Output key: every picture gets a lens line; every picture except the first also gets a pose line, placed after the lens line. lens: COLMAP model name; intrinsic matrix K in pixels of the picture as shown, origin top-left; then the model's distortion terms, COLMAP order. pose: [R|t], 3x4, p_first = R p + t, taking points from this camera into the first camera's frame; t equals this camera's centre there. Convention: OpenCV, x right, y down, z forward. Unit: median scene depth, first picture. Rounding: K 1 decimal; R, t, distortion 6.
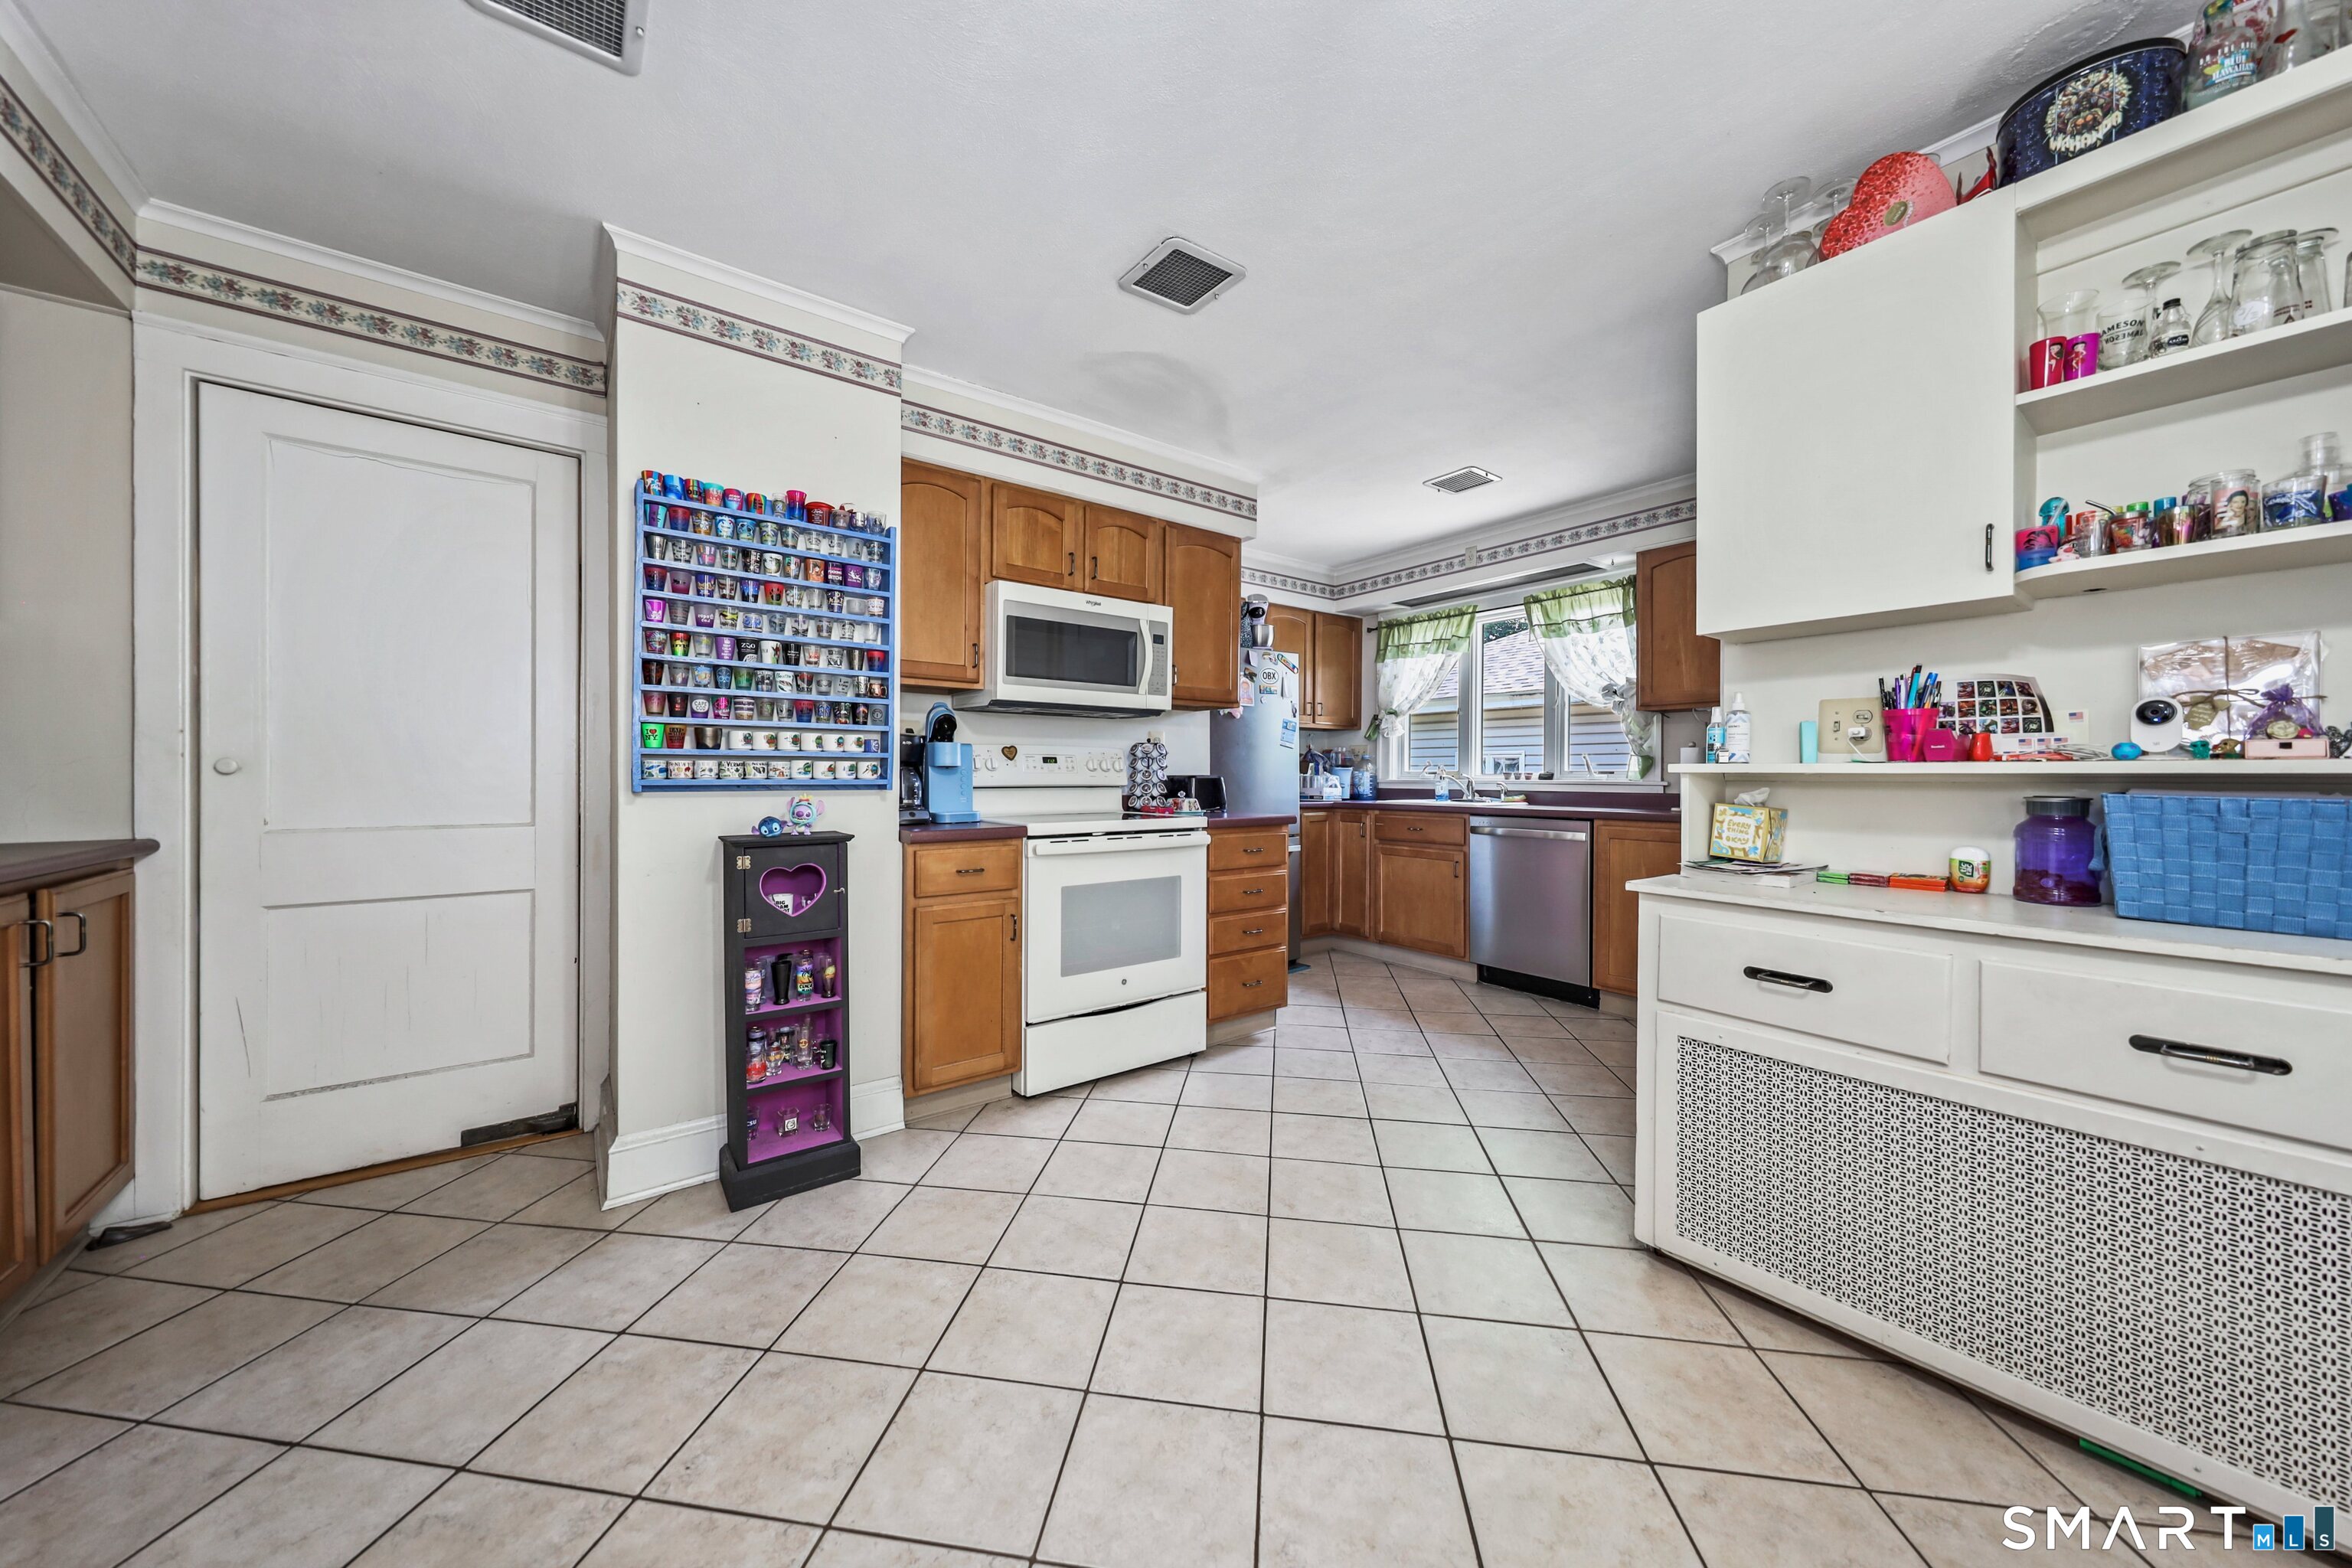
lens RADIAL K [[799.3, 0, 1161.4], [0, 799.3, 774.3], [0, 0, 1]] dist [0.009529, -0.002705]
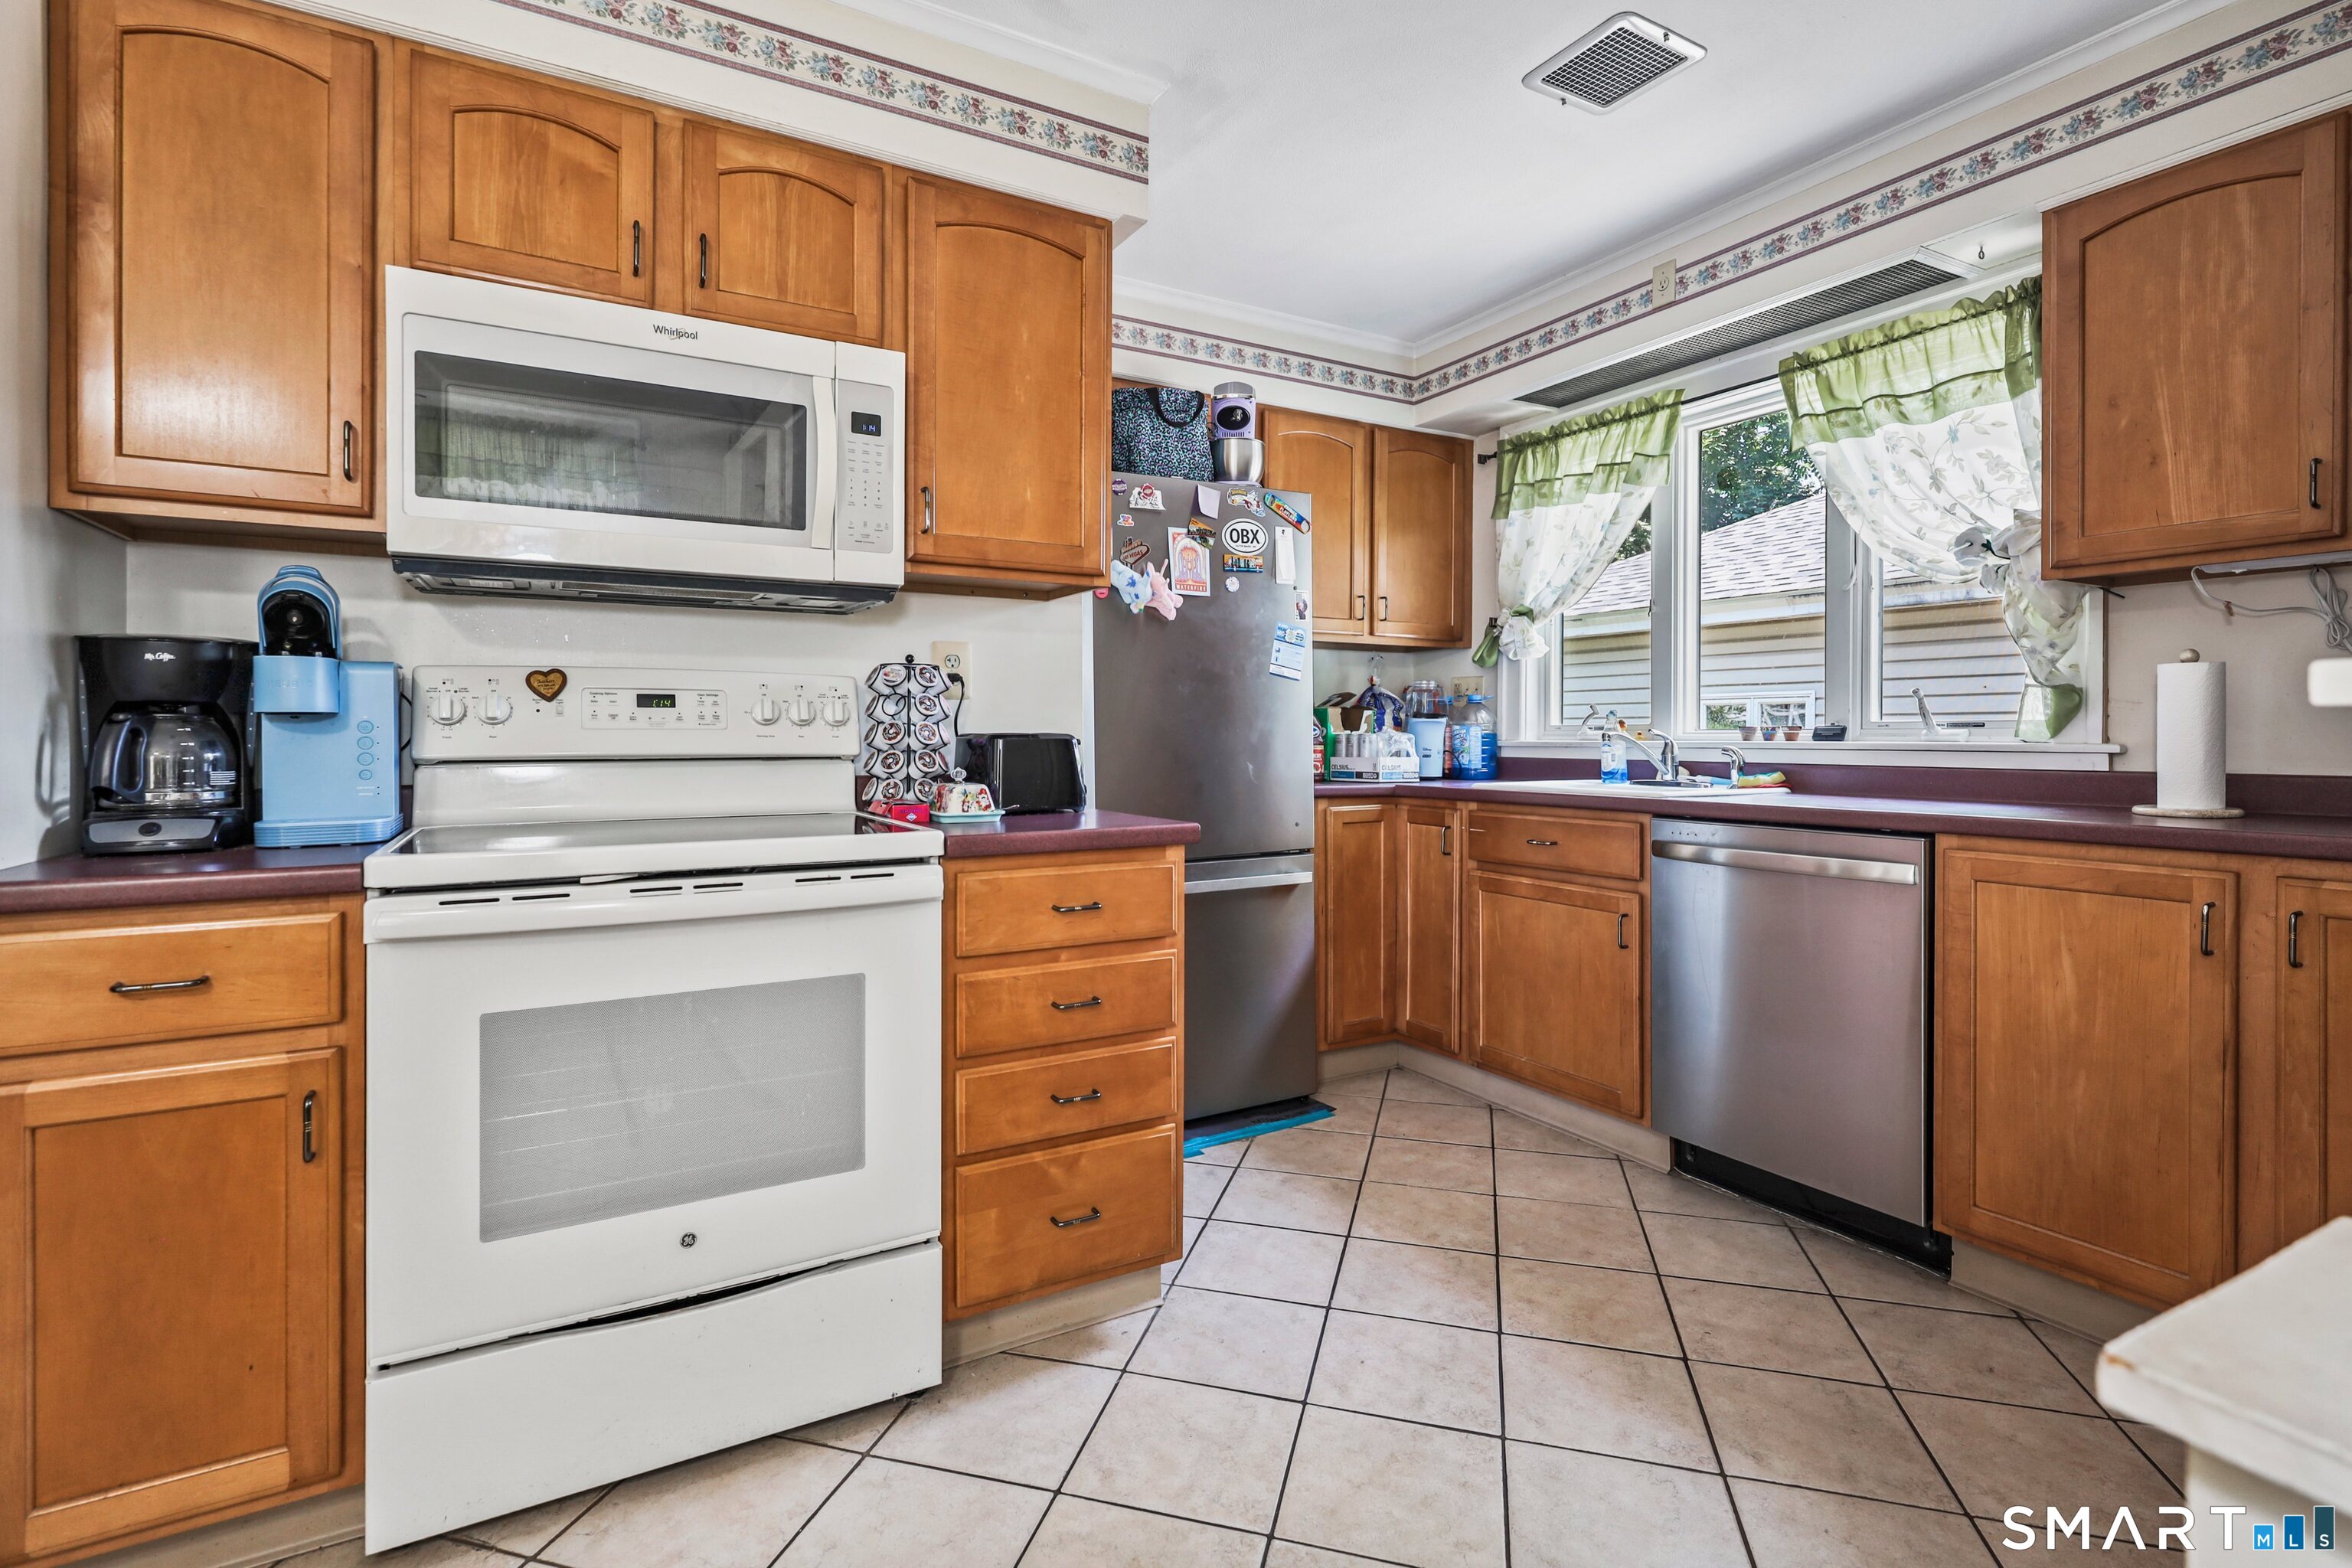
lens RADIAL K [[1098.2, 0, 1161.7], [0, 1098.2, 738.5], [0, 0, 1]] dist [0.003188, -0.000248]
pose [[0.992351, -0.003035, -0.123413, 0.233574], [0.003473, 0.999988, 0.003334, 0.002837], [0.123401, -0.003737, 0.992350, 0.422947]]
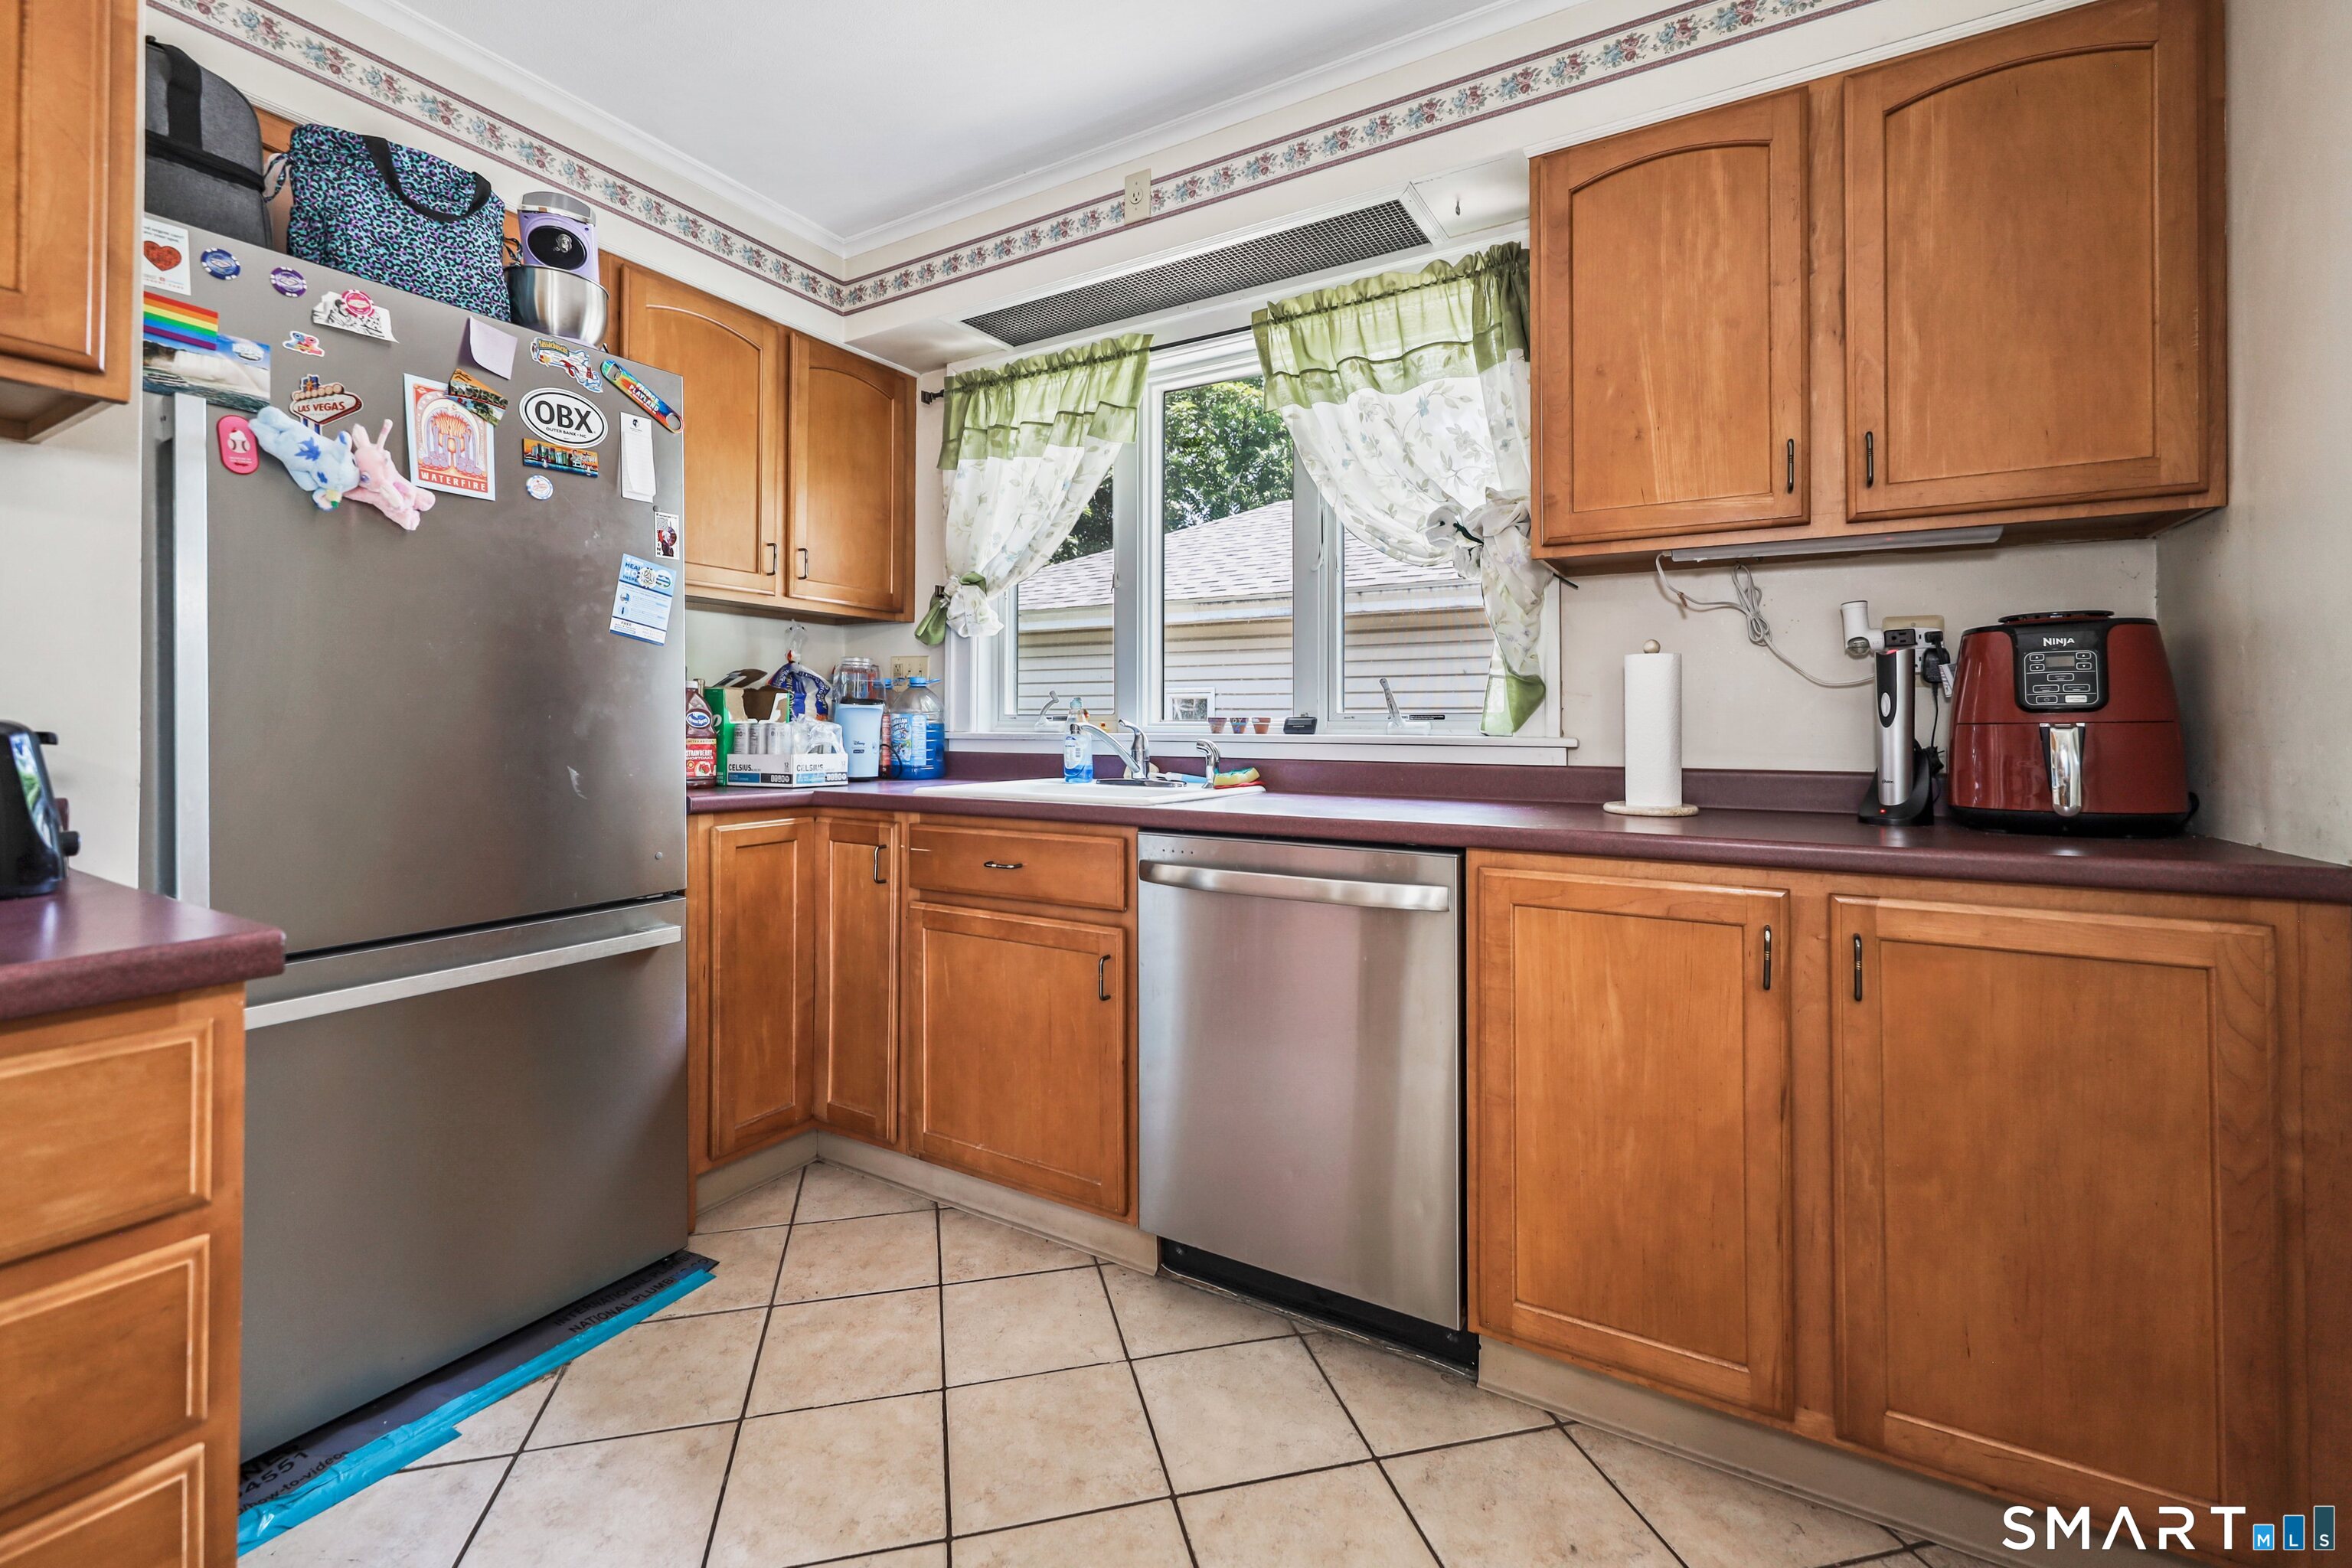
lens RADIAL K [[985.4, 0, 1160.6], [0, 985.4, 731.2], [0, 0, 1]] dist [0.001490, -0.000030]
pose [[0.923223, -0.002228, 0.384257, 0.284438], [-0.000922, 0.999967, 0.008013, 0.002062], [-0.384262, -0.007752, 0.923191, 0.743845]]
